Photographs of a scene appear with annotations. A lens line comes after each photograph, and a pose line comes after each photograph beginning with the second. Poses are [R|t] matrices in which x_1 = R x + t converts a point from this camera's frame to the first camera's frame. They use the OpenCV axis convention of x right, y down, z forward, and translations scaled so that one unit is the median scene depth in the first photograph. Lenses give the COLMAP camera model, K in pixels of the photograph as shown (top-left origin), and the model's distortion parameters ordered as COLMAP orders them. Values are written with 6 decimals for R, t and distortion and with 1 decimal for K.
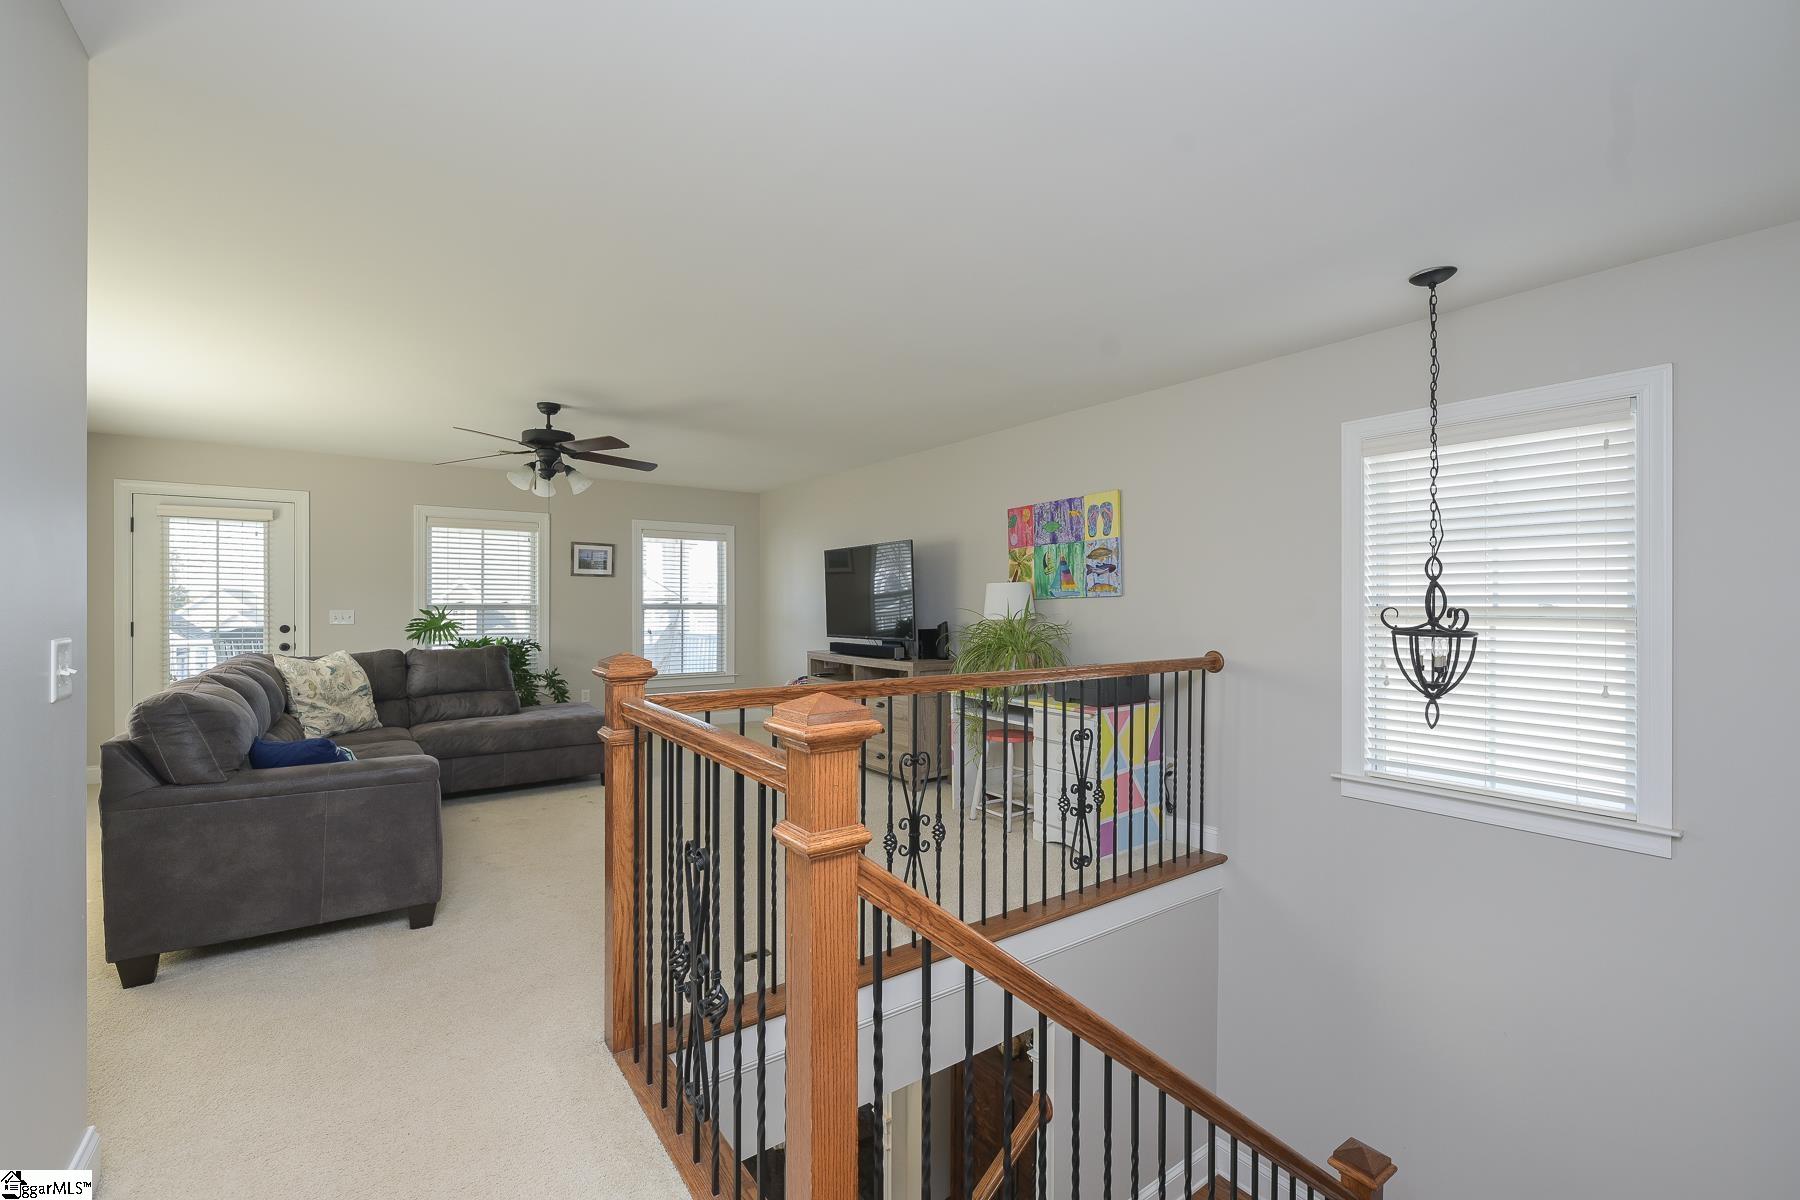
lens RADIAL K [[784.4, 0, 897.1], [0, 784.4, 597.2], [0, 0, 1]] dist [0.004221, 0.000653]
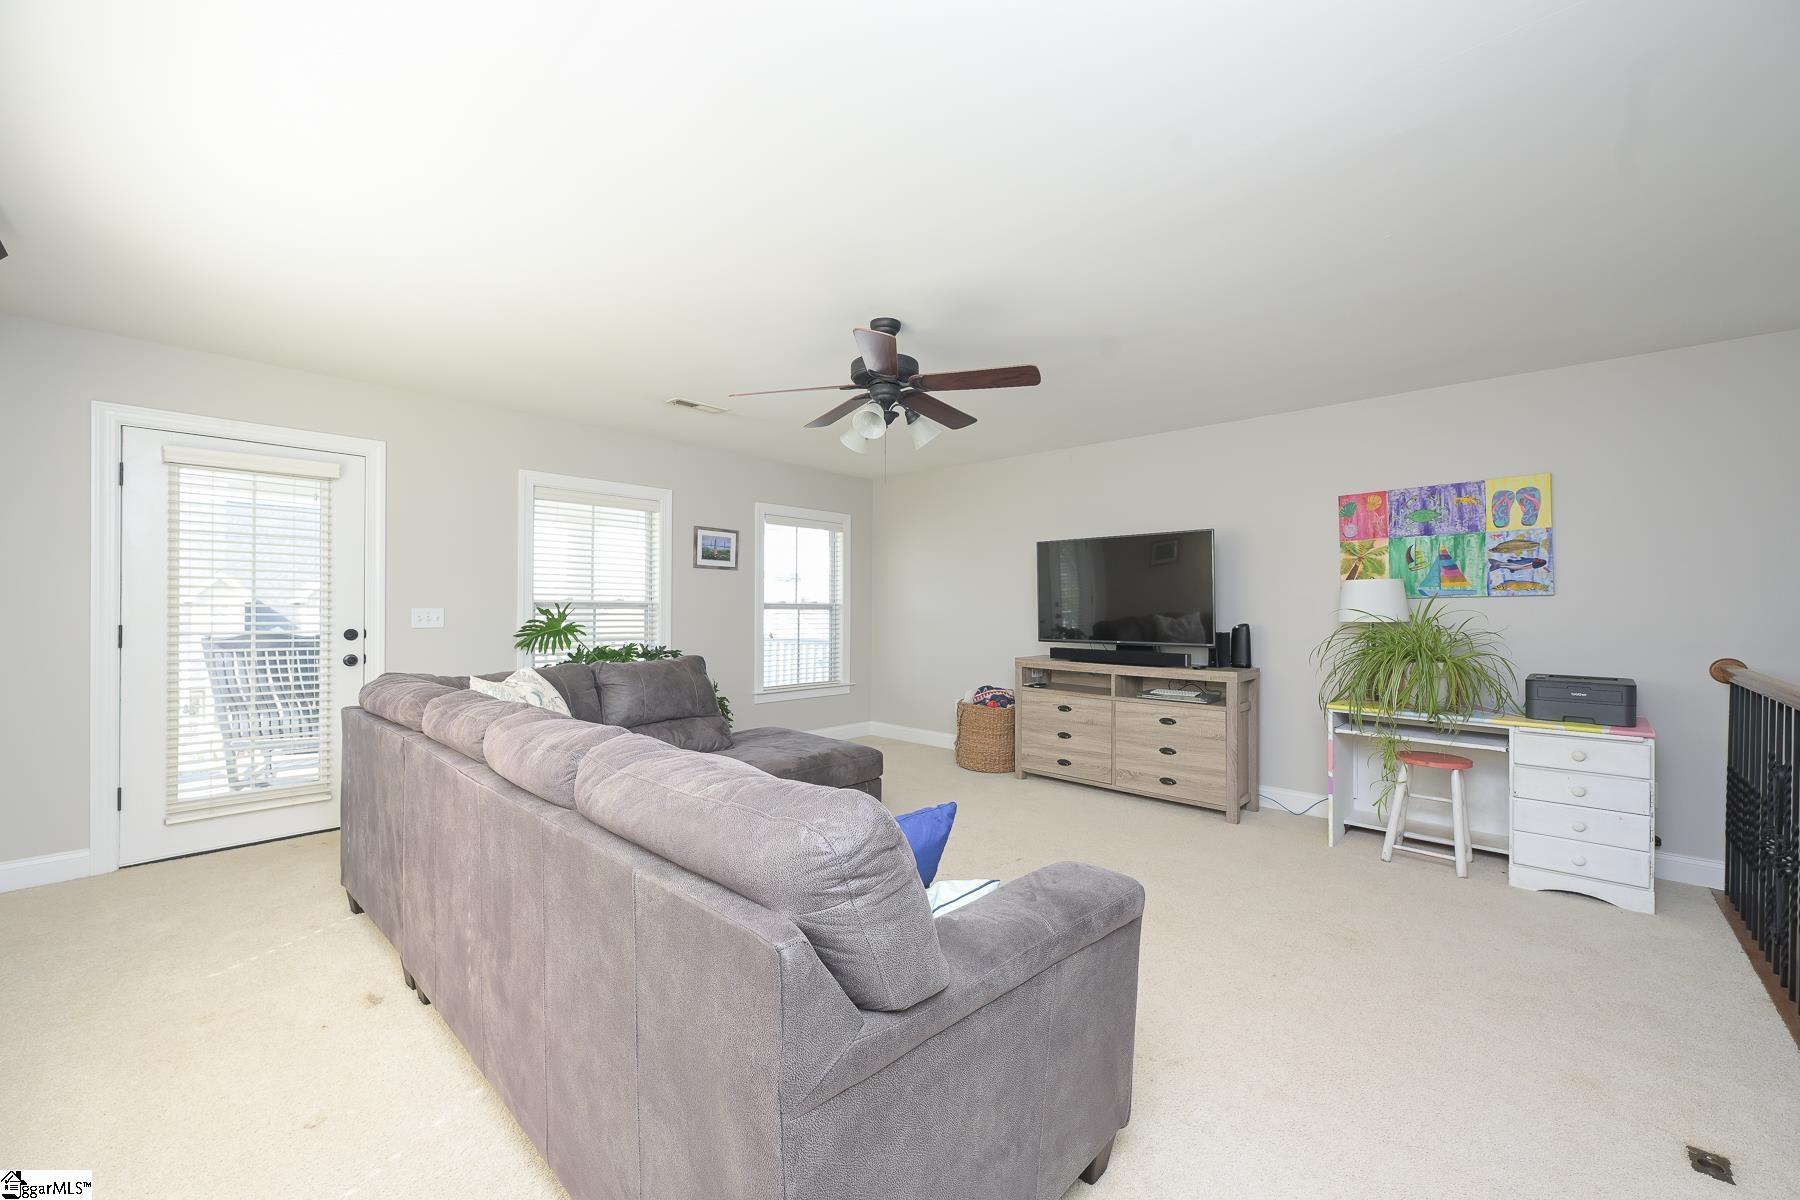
lens RADIAL K [[716.7, 0, 901.4], [0, 716.7, 608.9], [0, 0, 1]] dist [-0.002623, 0.000262]
pose [[0.977847, 0.003660, 0.209291, -0.478141], [-0.006263, 0.999911, 0.011774, 0.007444], [-0.209229, -0.012823, 0.977783, 0.301164]]
